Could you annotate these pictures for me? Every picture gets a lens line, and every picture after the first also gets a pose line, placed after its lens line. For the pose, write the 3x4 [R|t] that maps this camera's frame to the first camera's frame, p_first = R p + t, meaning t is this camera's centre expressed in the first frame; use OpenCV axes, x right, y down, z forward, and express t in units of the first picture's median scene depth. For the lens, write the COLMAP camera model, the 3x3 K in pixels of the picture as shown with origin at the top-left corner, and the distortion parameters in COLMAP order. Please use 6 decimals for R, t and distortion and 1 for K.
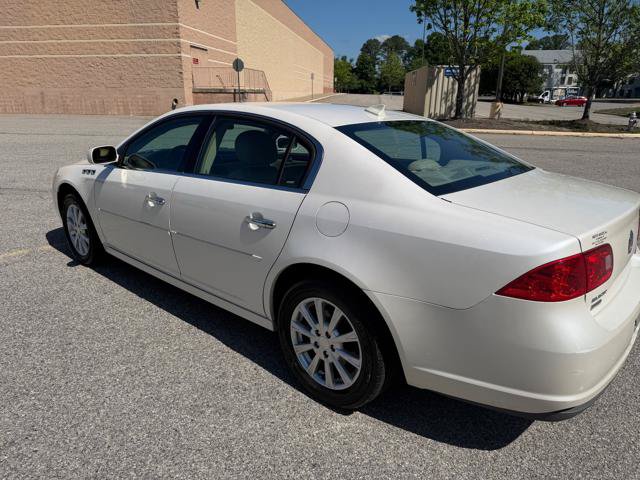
lens RADIAL K [[456.4, 0, 324.6], [0, 456.4, 239.0], [0, 0, 1]] dist [0.033727, -0.047218]
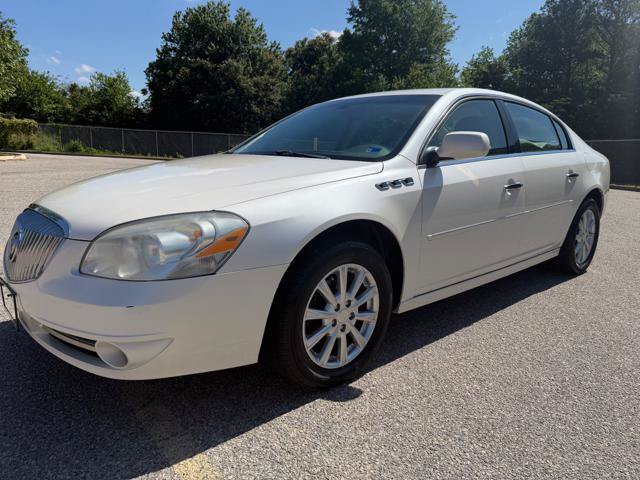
lens RADIAL K [[456.1, 0, 320.8], [0, 456.1, 242.1], [0, 0, 1]] dist [0.008612, -0.007744]
pose [[0.110928, -0.219383, 0.969312, -0.240029], [0.274281, 0.944210, 0.182313, -0.045728], [-0.955230, 0.245640, 0.164912, 0.223750]]
